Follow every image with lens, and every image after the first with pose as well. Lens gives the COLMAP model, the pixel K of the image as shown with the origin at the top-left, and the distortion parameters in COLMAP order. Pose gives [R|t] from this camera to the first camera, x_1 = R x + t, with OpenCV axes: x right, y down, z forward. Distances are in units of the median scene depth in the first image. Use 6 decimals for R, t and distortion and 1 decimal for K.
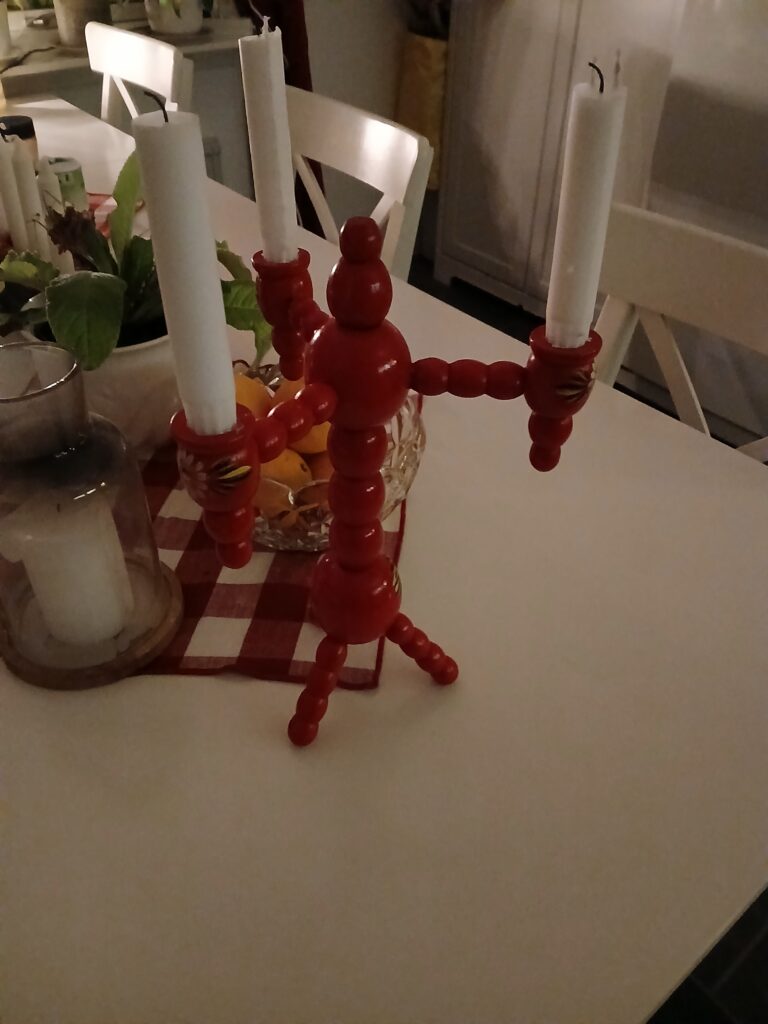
lens RADIAL K [[813.5, 0, 384.0], [0, 813.5, 512.0], [0, 0, 1]] dist [0.002659, 0.000239]
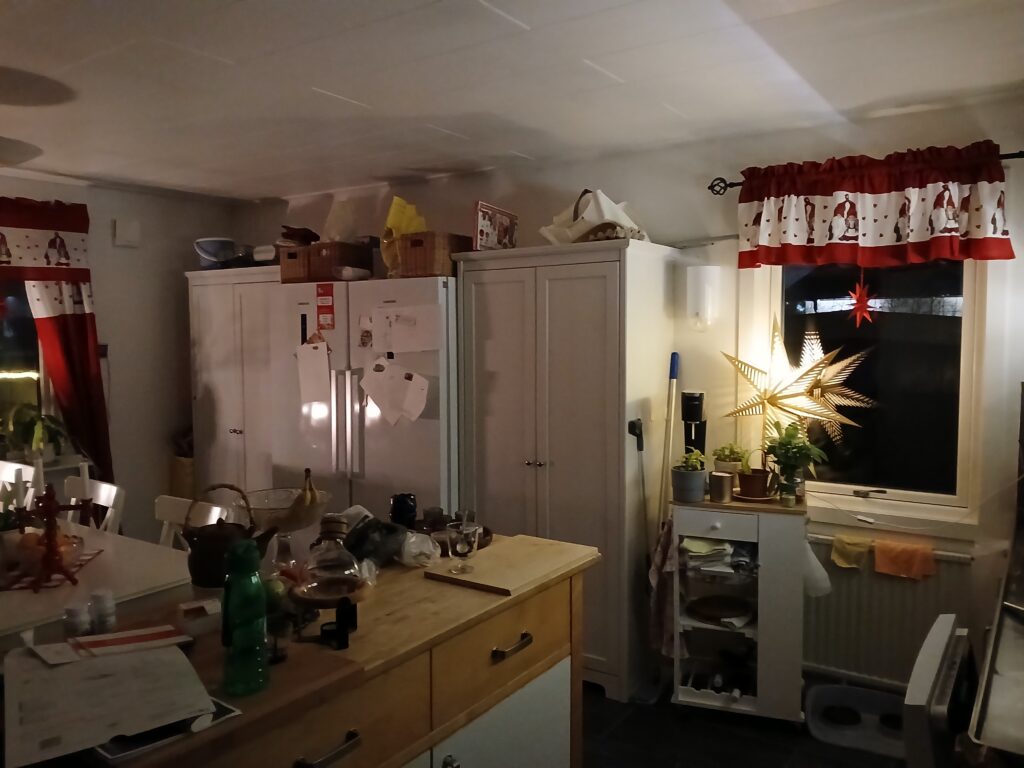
lens RADIAL K [[783.2, 0, 512.0], [0, 783.2, 384.0], [0, 0, 1]] dist [0.100907, -0.203207]
pose [[0.953824, -0.033741, 0.298466, 0.325396], [0.198709, 0.816033, -0.542775, 0.630396], [-0.225244, 0.577020, 0.785056, -1.051019]]
